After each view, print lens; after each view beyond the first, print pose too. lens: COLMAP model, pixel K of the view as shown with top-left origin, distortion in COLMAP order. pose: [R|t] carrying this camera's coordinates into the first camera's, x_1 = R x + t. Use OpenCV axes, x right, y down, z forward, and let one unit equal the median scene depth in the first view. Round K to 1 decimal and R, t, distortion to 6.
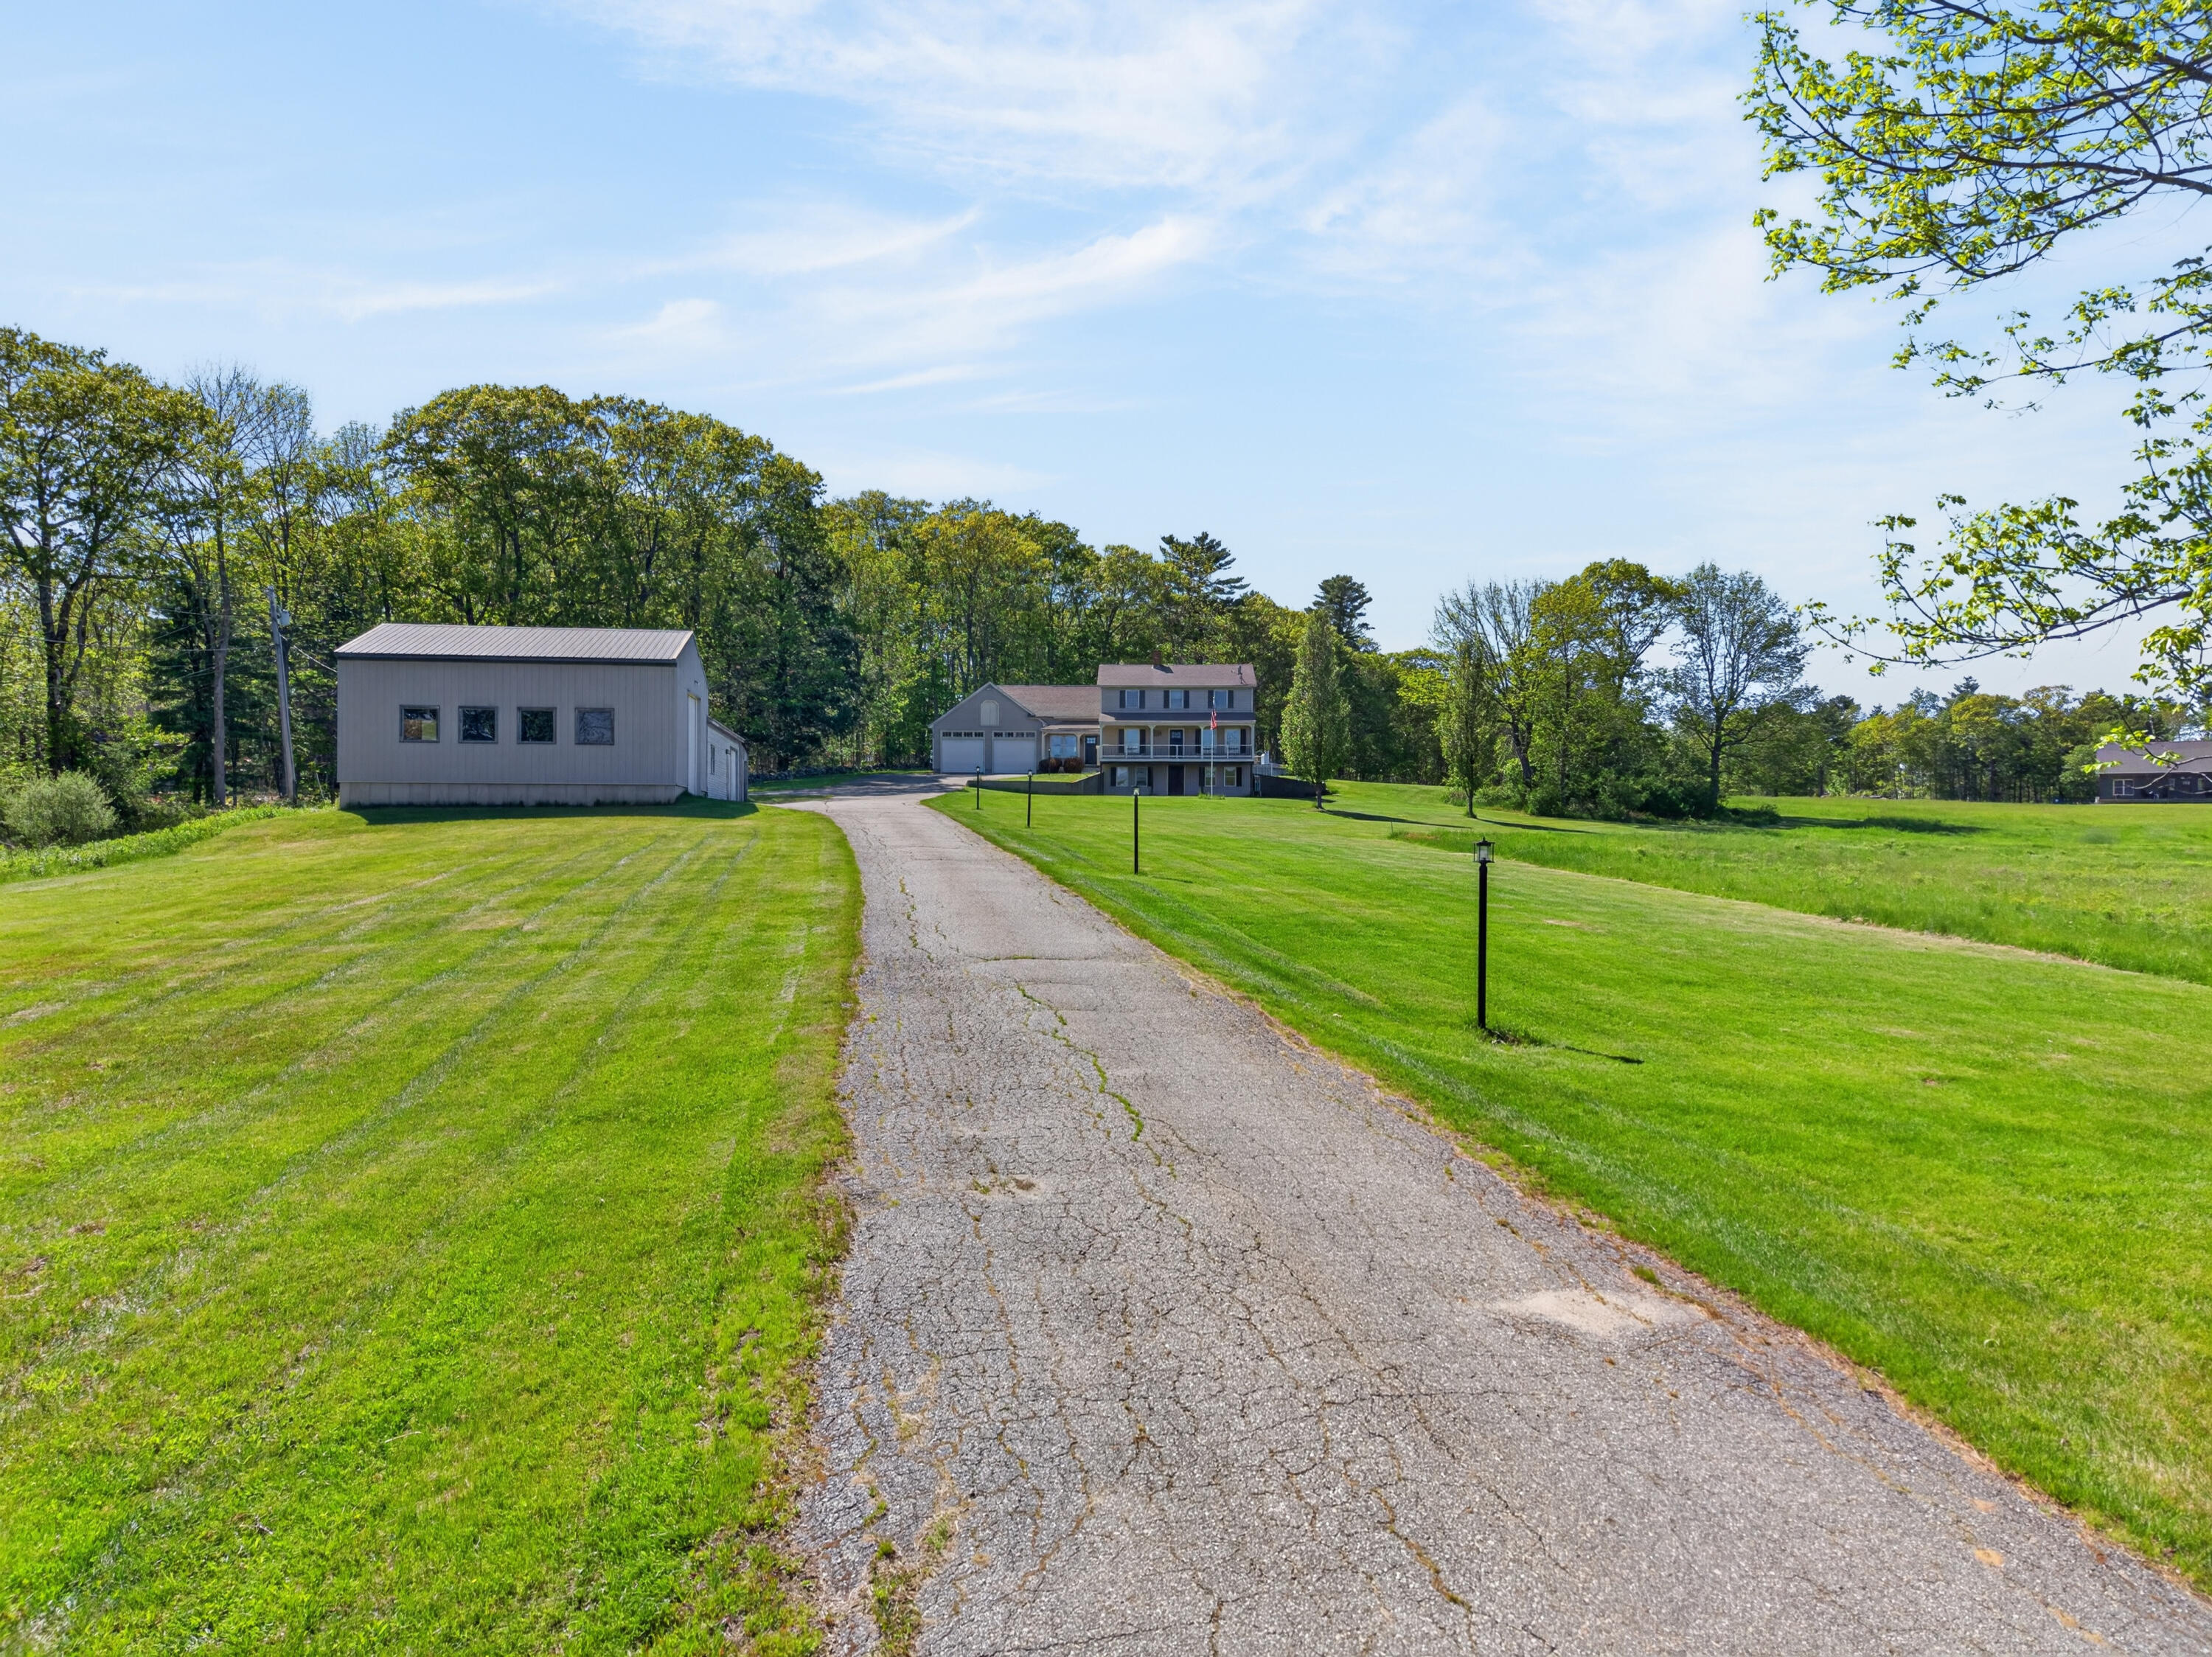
lens RADIAL K [[1479.7, 0, 1106.0], [0, 1479.7, 828.5], [0, 0, 1]] dist [0.014632, -0.009364]
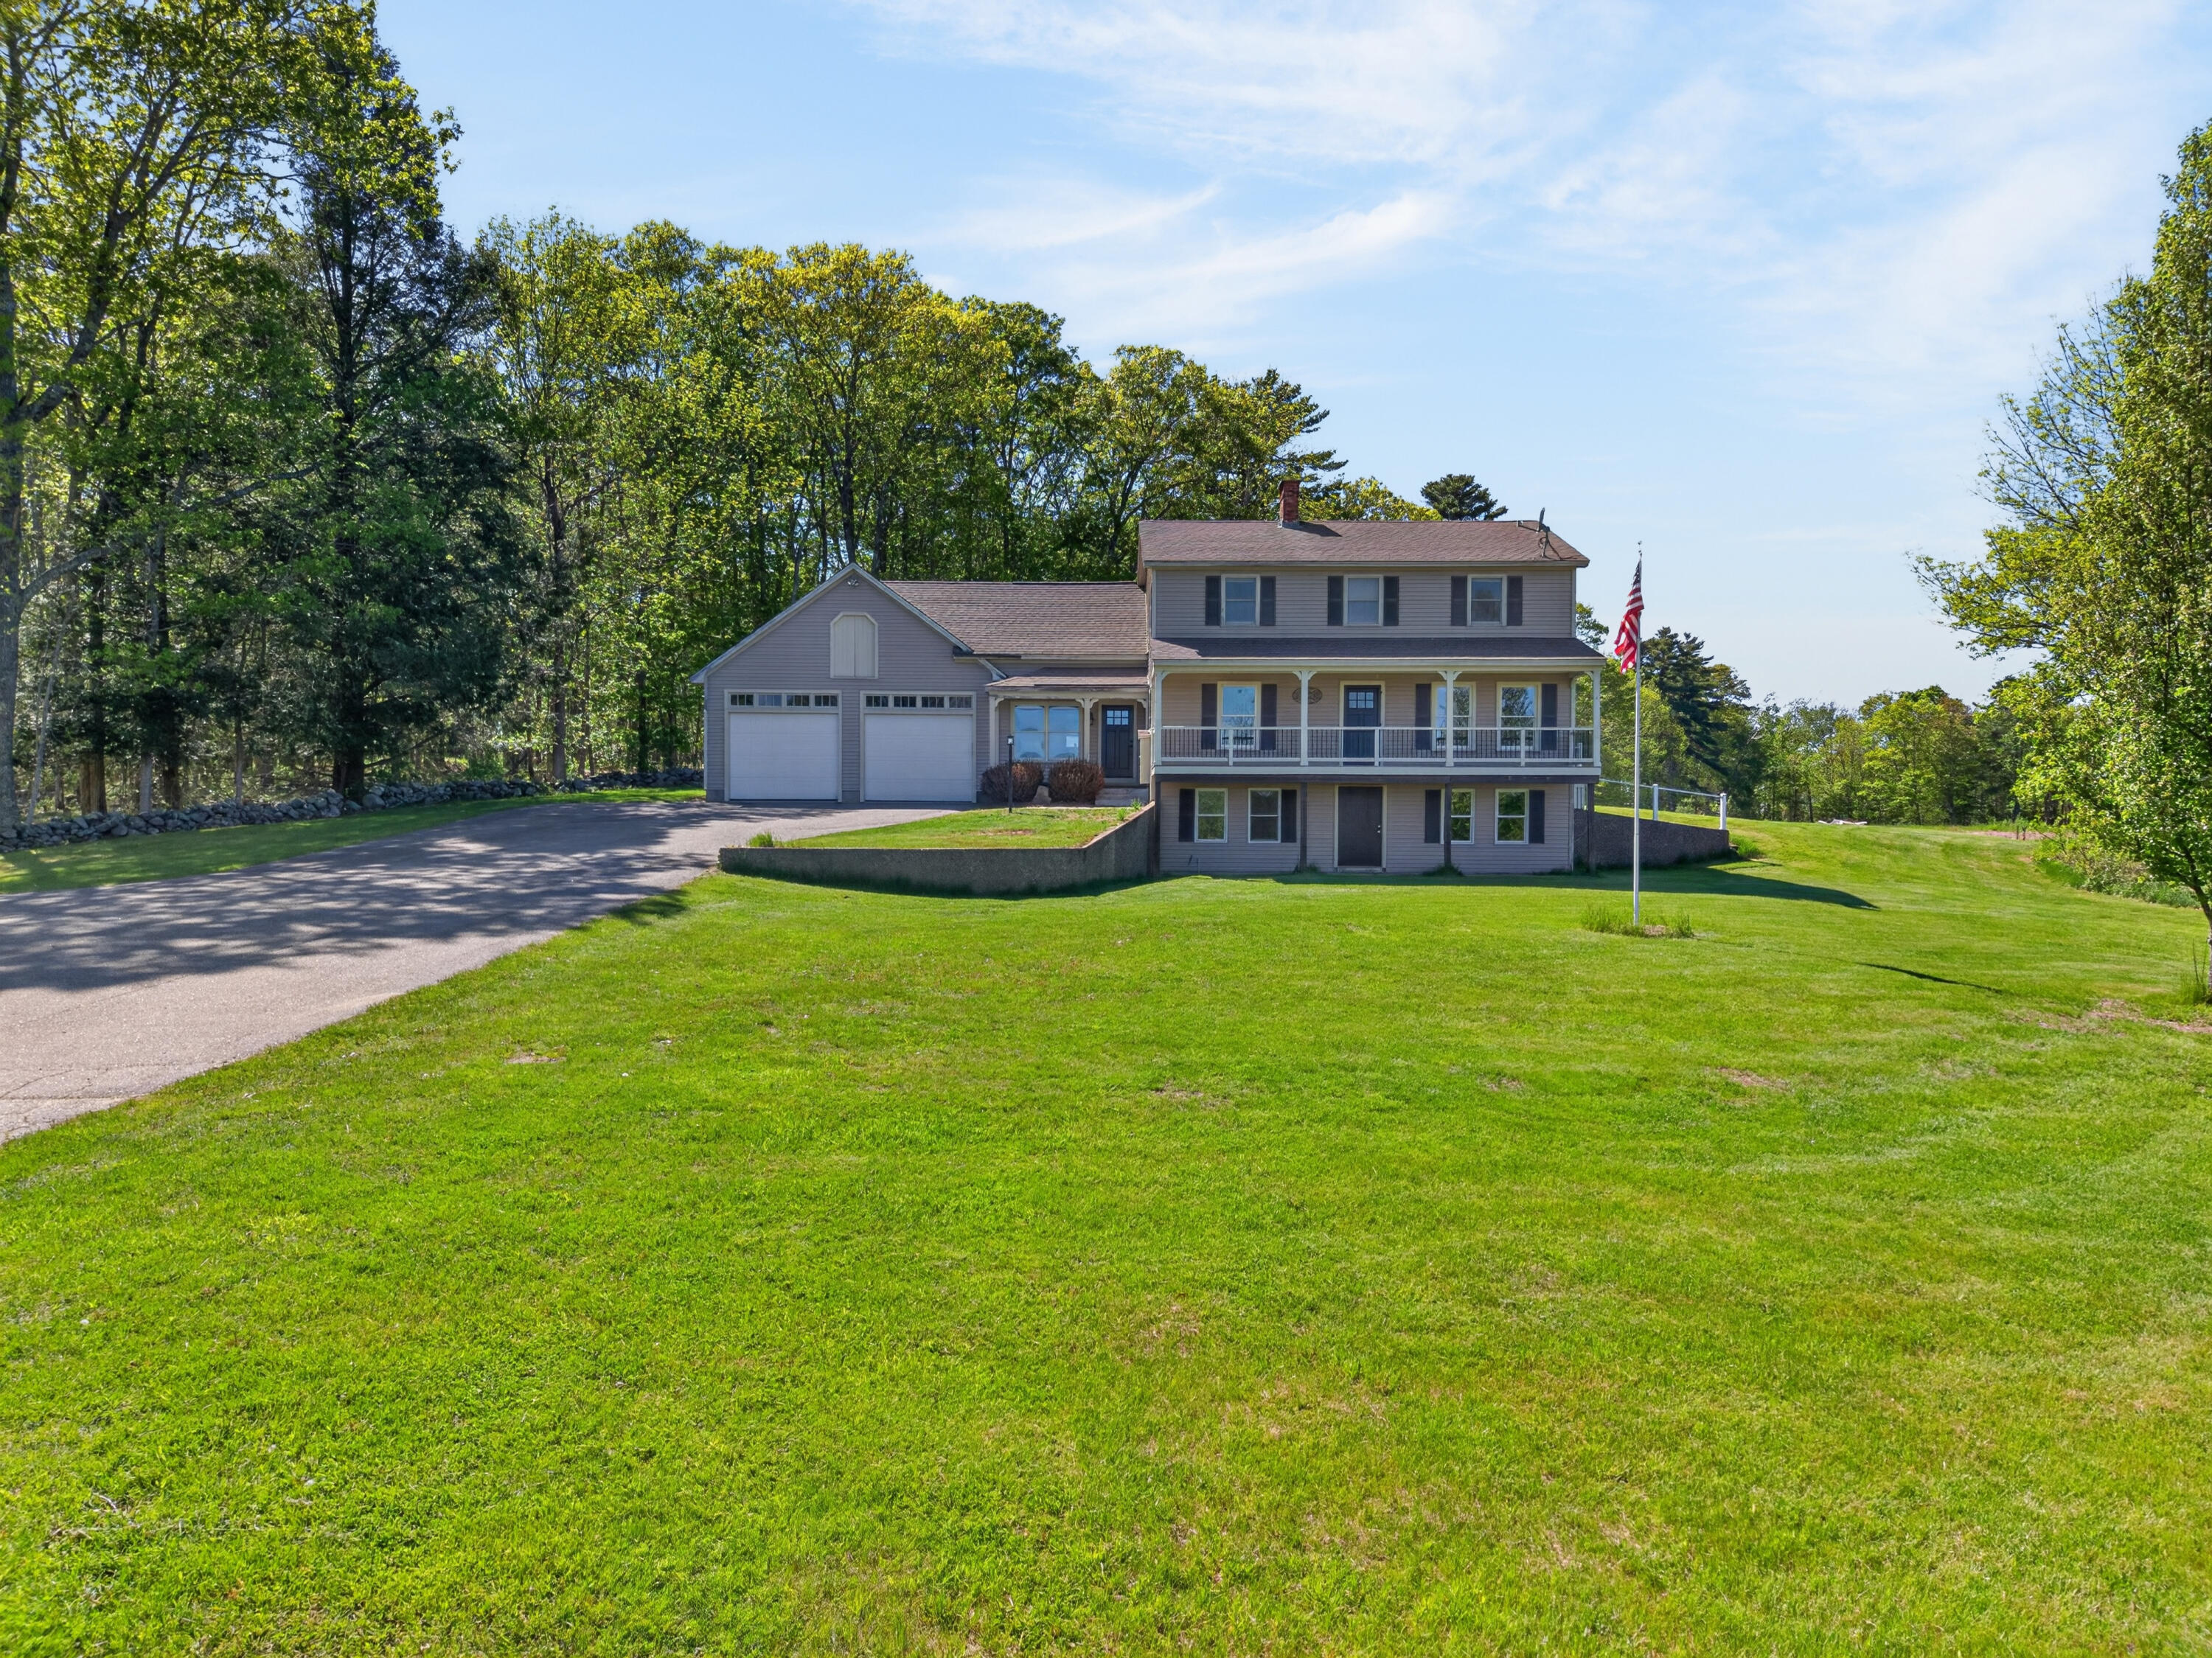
lens RADIAL K [[1479.5, 0, 1106.0], [0, 1479.5, 829.0], [0, 0, 1]] dist [0.014632, -0.009364]
pose [[0.999482, 0.000950, 0.032164, -0.026205], [-0.001066, 0.999993, 0.003583, -0.032706], [-0.032160, -0.003616, 0.999476, 0.635458]]
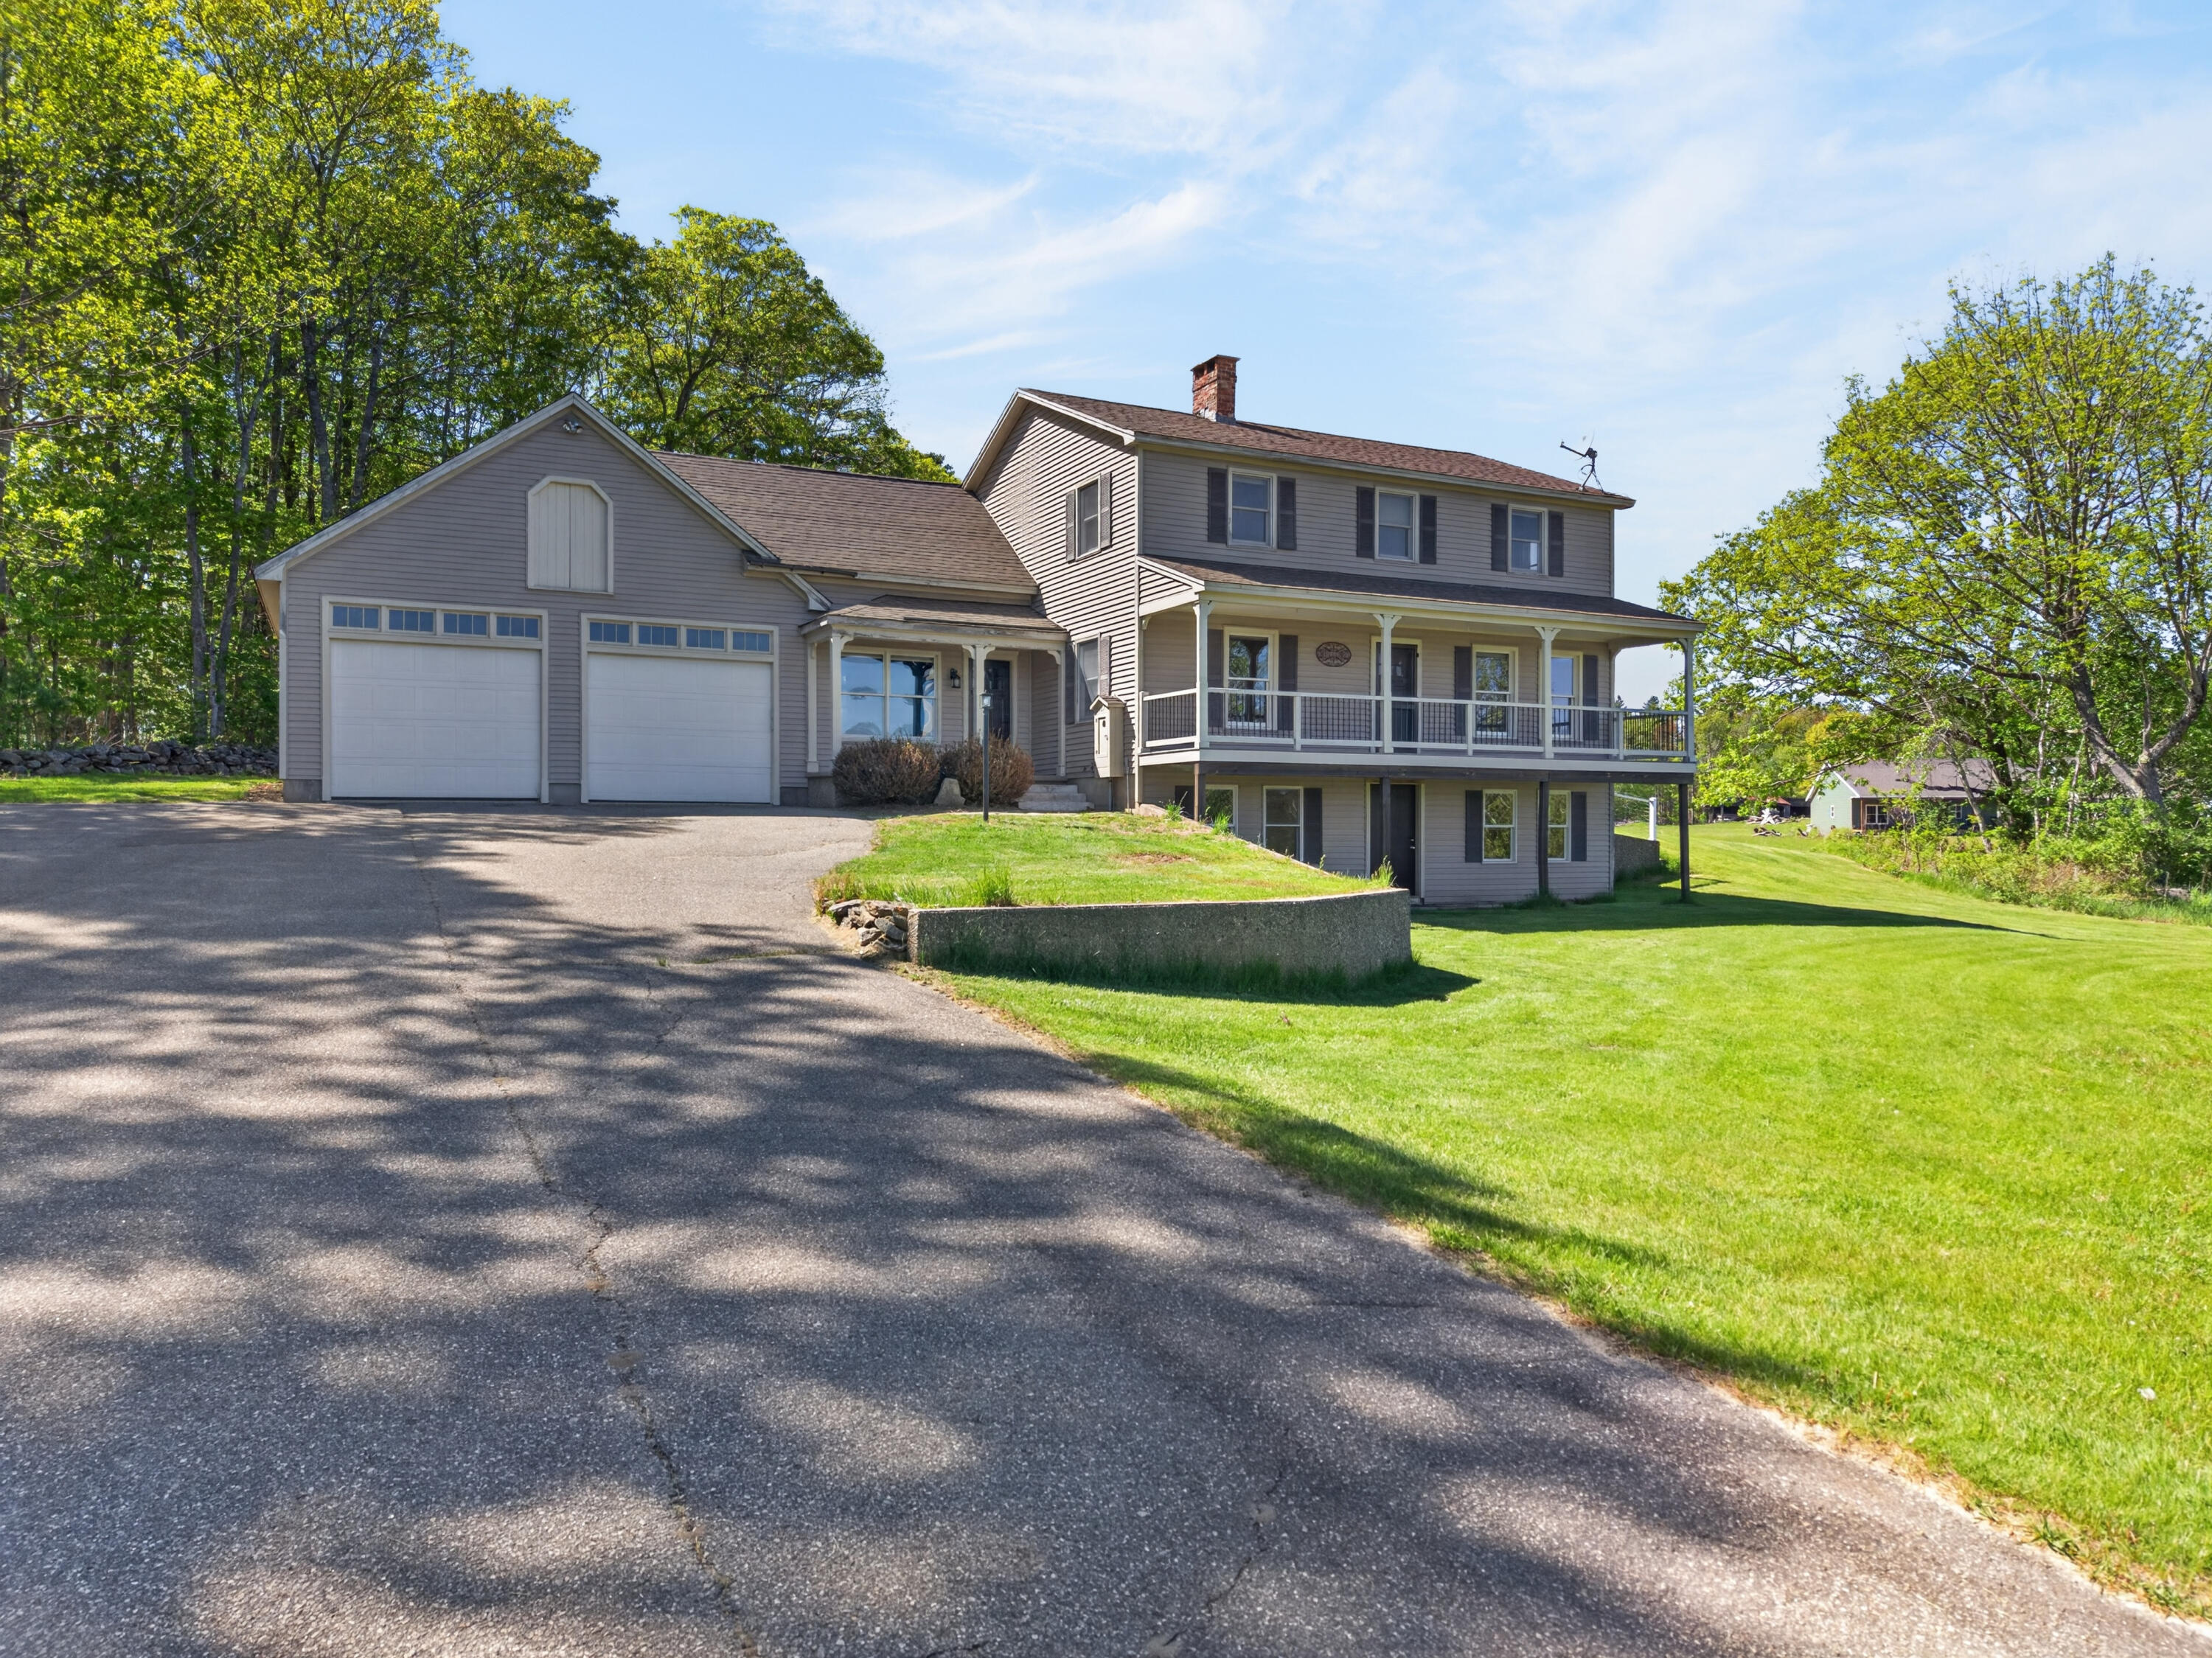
lens RADIAL K [[1479.5, 0, 1106.0], [0, 1479.5, 829.0], [0, 0, 1]] dist [0.014632, -0.009364]
pose [[0.882406, -0.001020, 0.470487, -0.118378], [-0.003555, 0.999955, 0.008835, -0.035991], [-0.470474, -0.009469, 0.882363, 0.786337]]
